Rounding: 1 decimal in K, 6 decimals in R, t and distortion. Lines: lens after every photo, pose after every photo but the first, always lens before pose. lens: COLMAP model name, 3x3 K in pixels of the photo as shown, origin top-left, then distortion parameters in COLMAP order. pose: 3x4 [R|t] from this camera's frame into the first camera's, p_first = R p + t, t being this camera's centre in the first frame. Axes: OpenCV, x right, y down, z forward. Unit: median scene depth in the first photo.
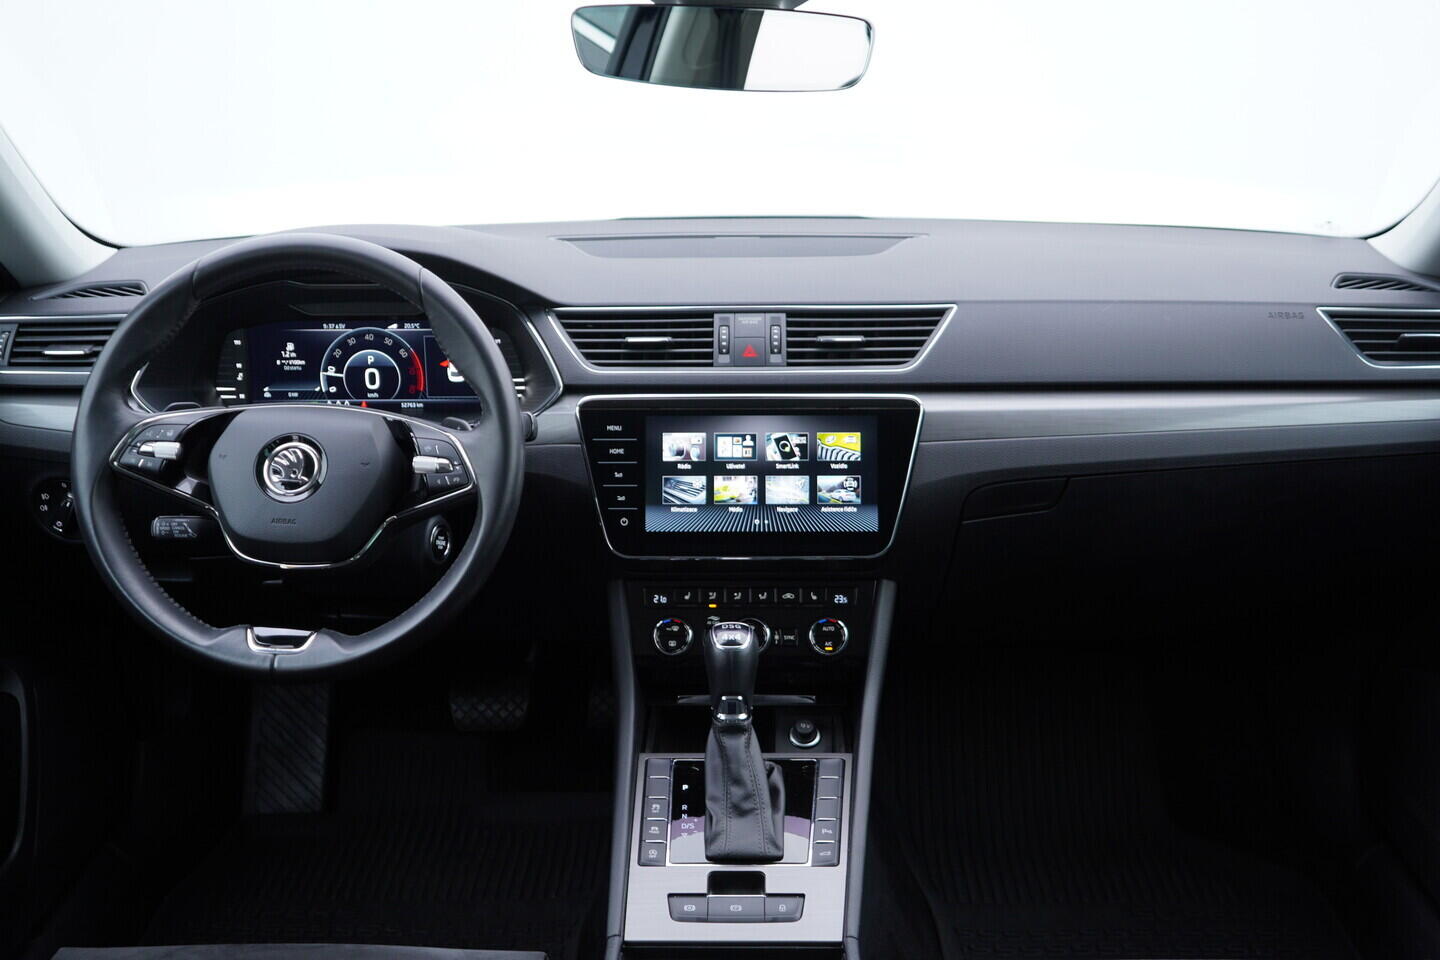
lens RADIAL K [[1478.4, 0, 722.3], [0, 1478.4, 477.5], [0, 0, 1]] dist [-0.005838, 0.000000]
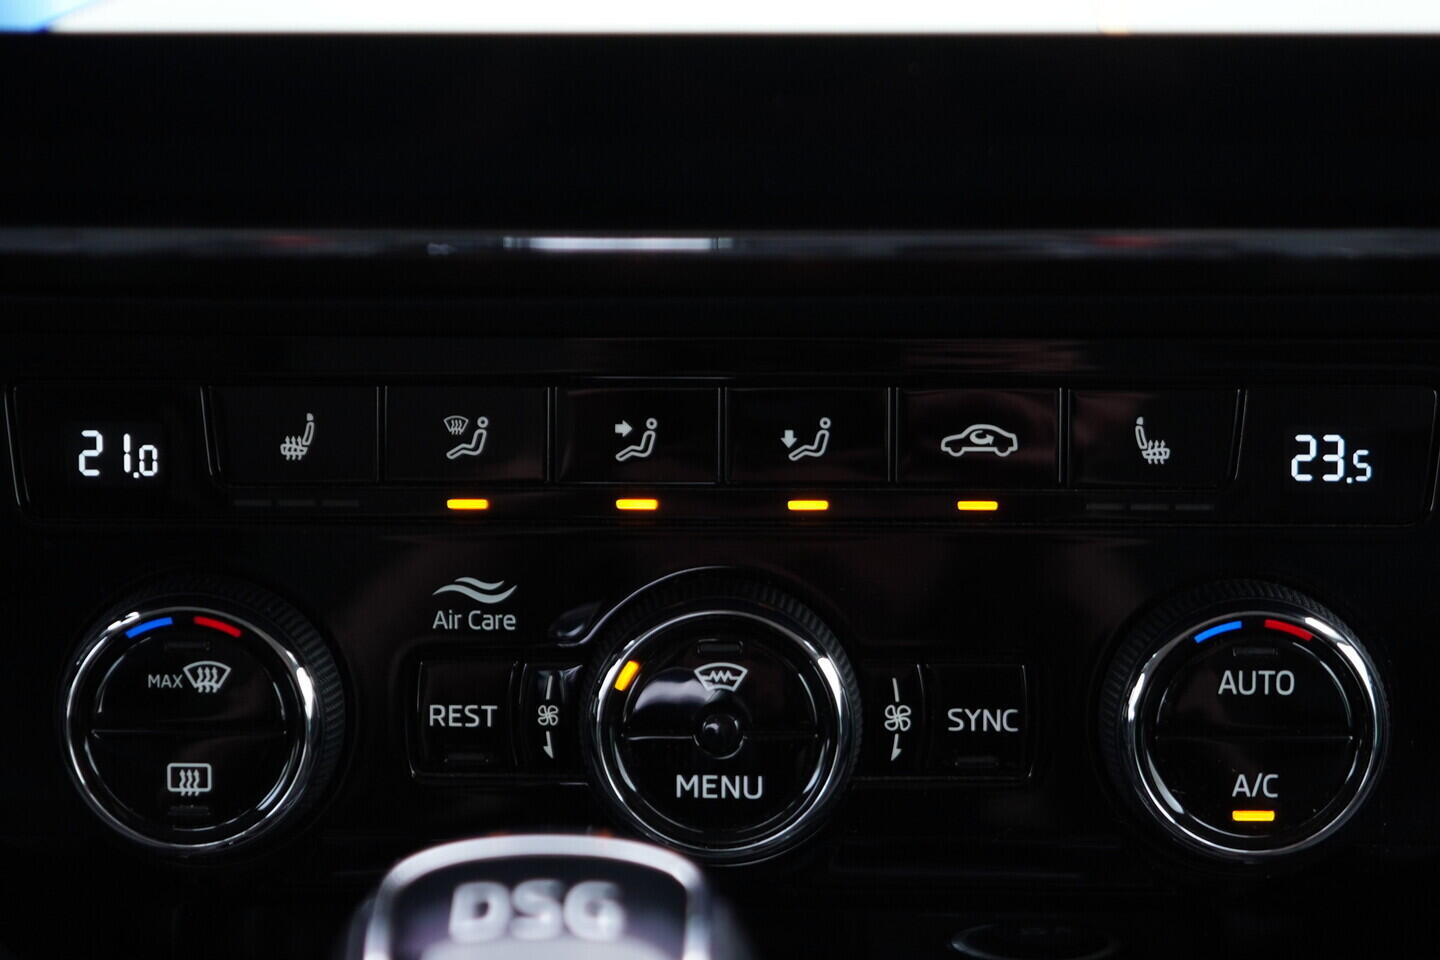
lens RADIAL K [[2763.6, 0, 724.7], [0, 2763.6, 478.0], [0, 0, 1]] dist [-0.031017, 0.000000]
pose [[0.999980, -0.002741, 0.005763, 0.018455], [0.001142, 0.965351, 0.260954, 0.012151], [-0.006278, -0.260942, 0.965334, 0.761026]]
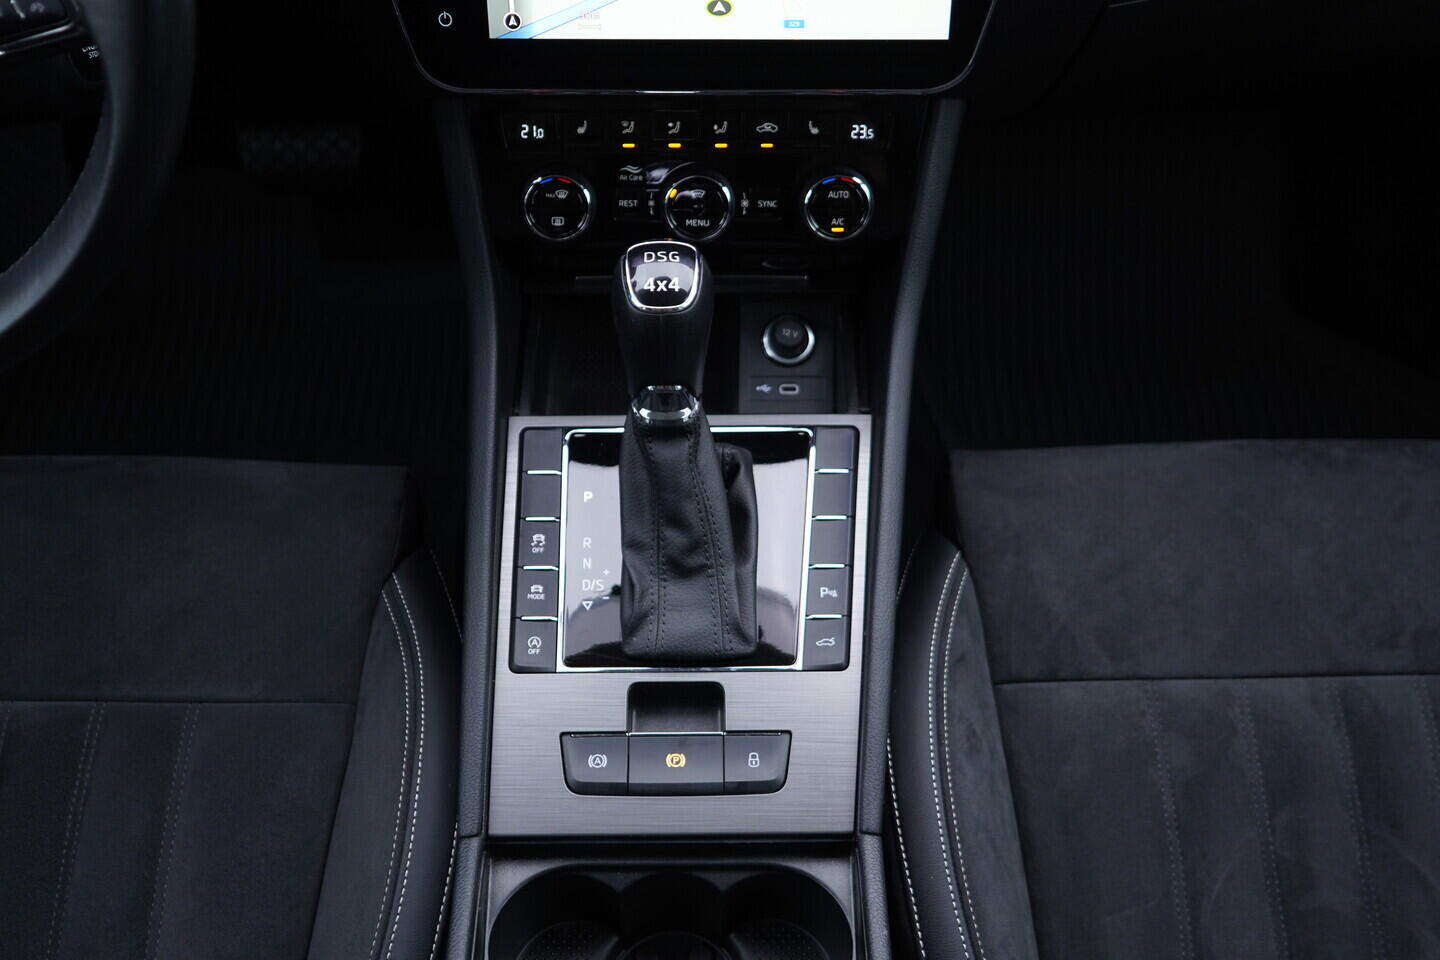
lens RADIAL K [[1478.4, 0, 715.4], [0, 1478.4, 480.7], [0, 0, 1]] dist [-0.005838, 0.000000]
pose [[0.999559, -0.014593, 0.025847, 0.010080], [-0.001842, 0.838614, 0.544723, -0.112073], [-0.029625, -0.544530, 0.838218, 0.489969]]
